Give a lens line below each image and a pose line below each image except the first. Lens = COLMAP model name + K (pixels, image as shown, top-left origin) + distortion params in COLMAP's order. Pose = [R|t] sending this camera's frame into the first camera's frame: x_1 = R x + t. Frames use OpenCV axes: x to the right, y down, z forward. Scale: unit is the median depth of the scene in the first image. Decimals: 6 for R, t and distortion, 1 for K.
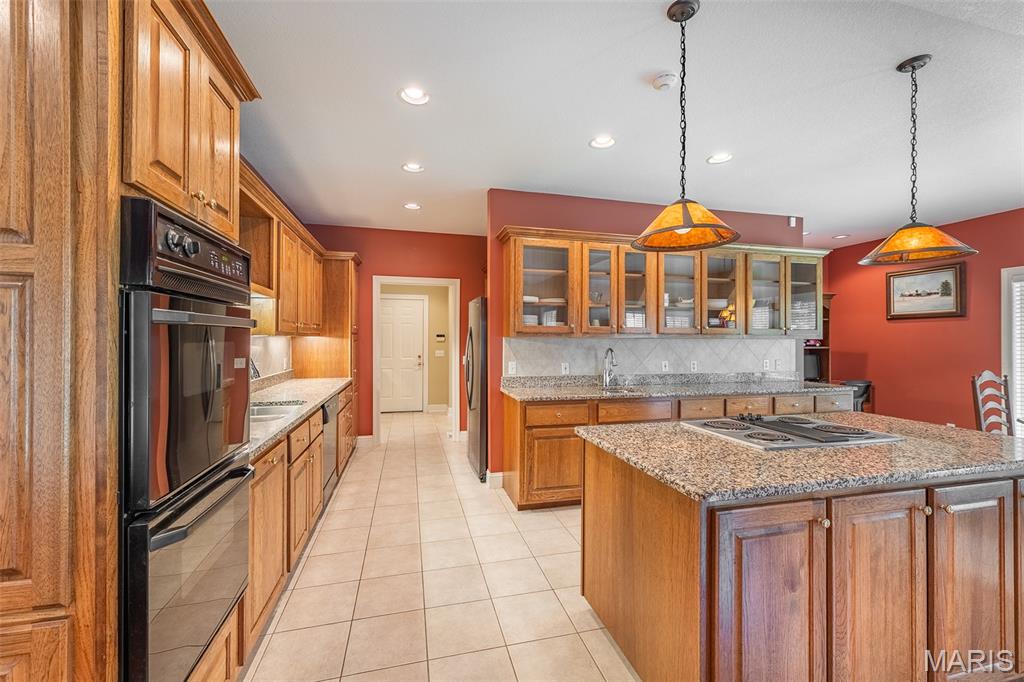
lens RADIAL K [[406.3, 0, 515.0], [0, 406.3, 338.1], [0, 0, 1]] dist [0.005772, -0.000025]
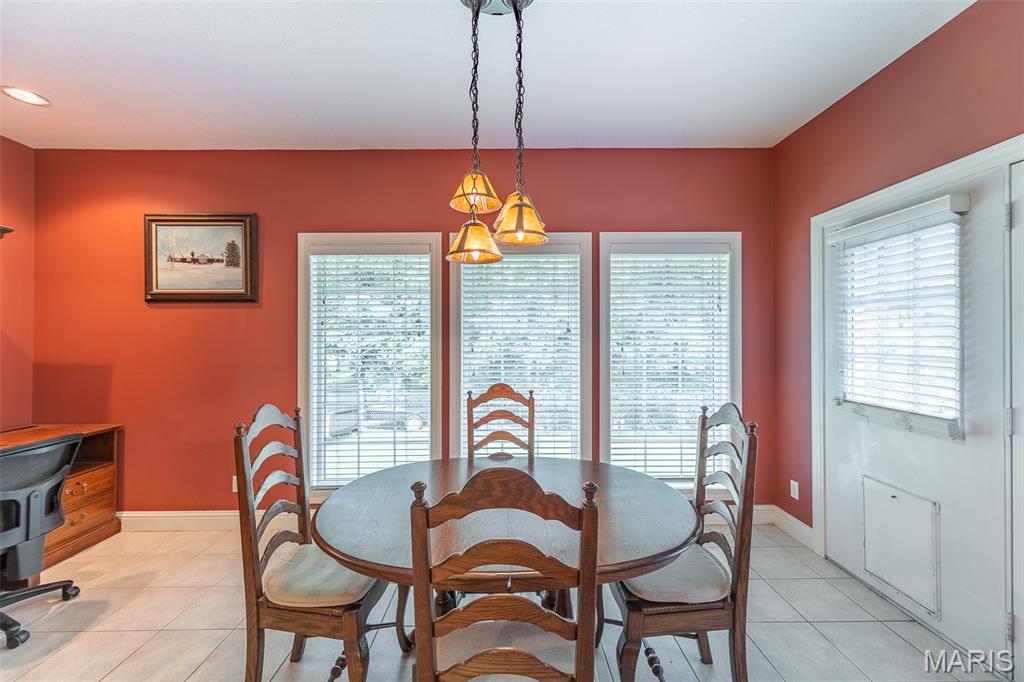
lens RADIAL K [[406.3, 0, 513.6], [0, 406.3, 338.7], [0, 0, 1]] dist [0.005772, -0.000025]
pose [[0.231451, 0.001365, 0.972846, 0.623775], [-0.003611, 0.999993, -0.000544, 0.003009], [-0.972840, -0.003387, 0.231454, 0.504097]]
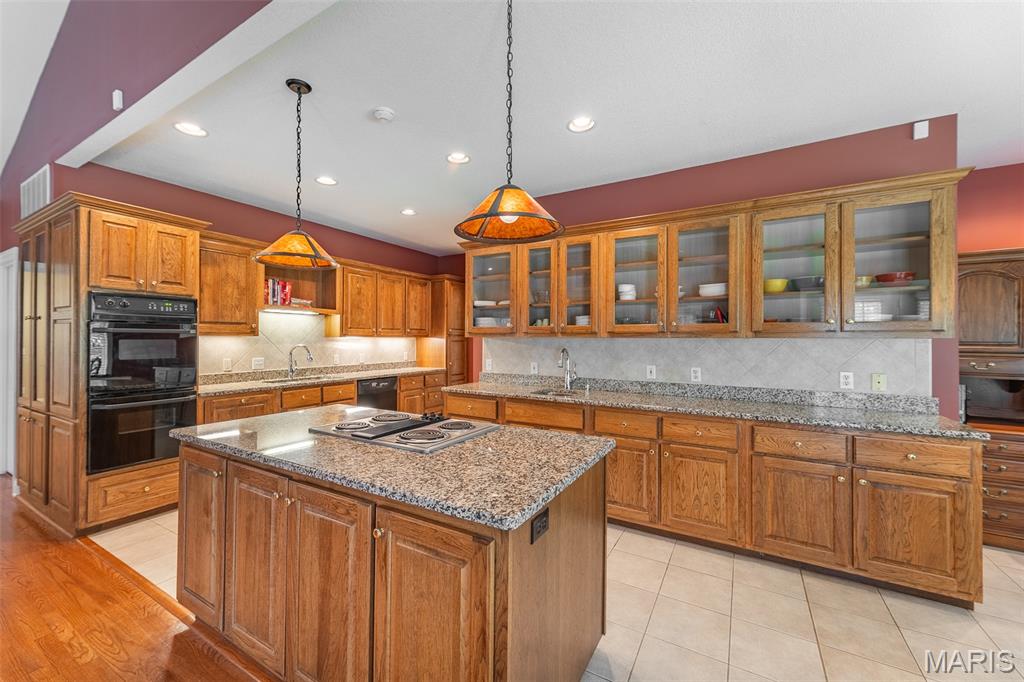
lens RADIAL K [[406.3, 0, 513.4], [0, 406.3, 336.3], [0, 0, 1]] dist [0.005772, -0.000025]
pose [[0.712730, -0.005820, -0.701414, 0.701446], [0.000659, 0.999971, -0.007628, 0.003044], [0.701438, 0.004974, 0.712713, 0.211862]]
